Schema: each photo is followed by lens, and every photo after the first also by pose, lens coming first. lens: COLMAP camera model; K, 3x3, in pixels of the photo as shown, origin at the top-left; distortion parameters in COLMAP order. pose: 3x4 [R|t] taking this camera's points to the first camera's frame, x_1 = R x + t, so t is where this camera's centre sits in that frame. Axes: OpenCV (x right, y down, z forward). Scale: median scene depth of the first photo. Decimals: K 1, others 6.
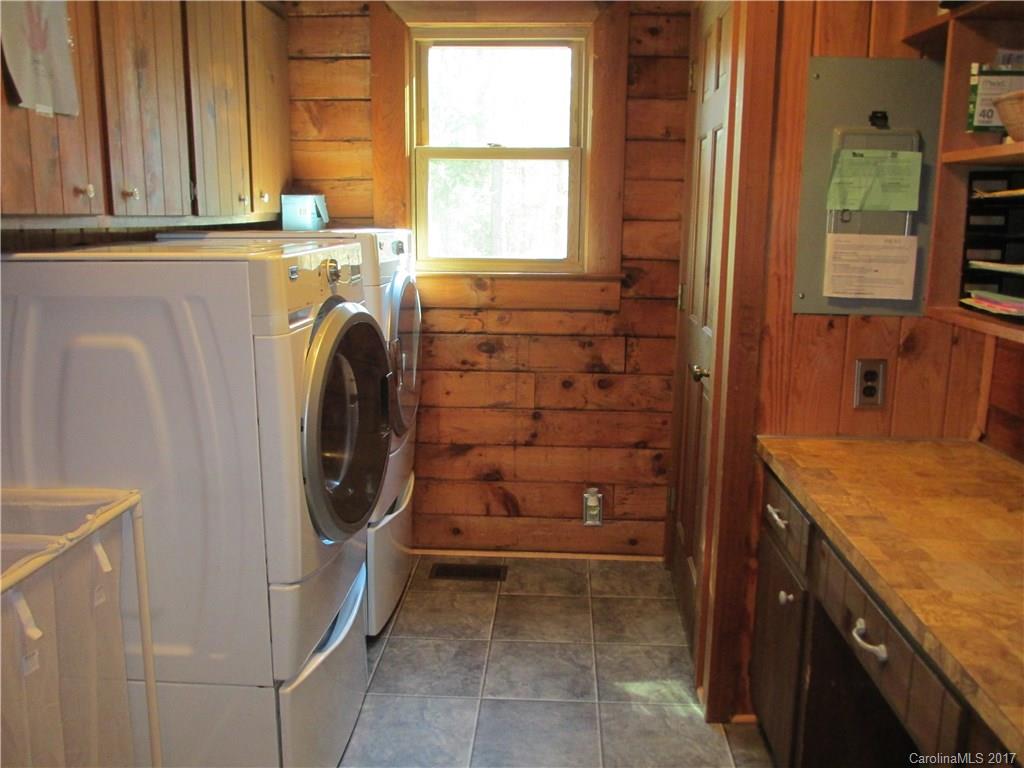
lens RADIAL K [[862.0, 0, 512.1], [0, 862.0, 379.2], [0, 0, 1]] dist [-0.060882, -0.006127]
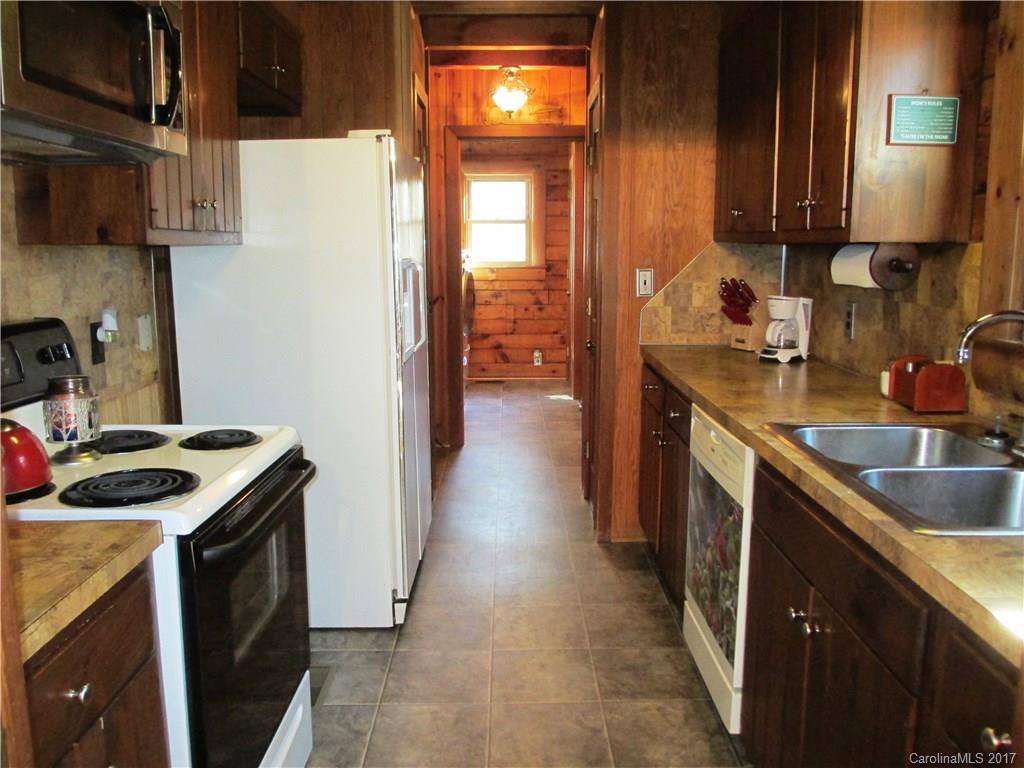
lens RADIAL K [[862.0, 0, 510.9], [0, 862.0, 386.3], [0, 0, 1]] dist [-0.060882, -0.006127]
pose [[0.998366, -0.021956, 0.052763, -0.124485], [0.022900, 0.999587, -0.017349, 0.281515], [-0.052361, 0.018529, 0.998456, -1.580947]]
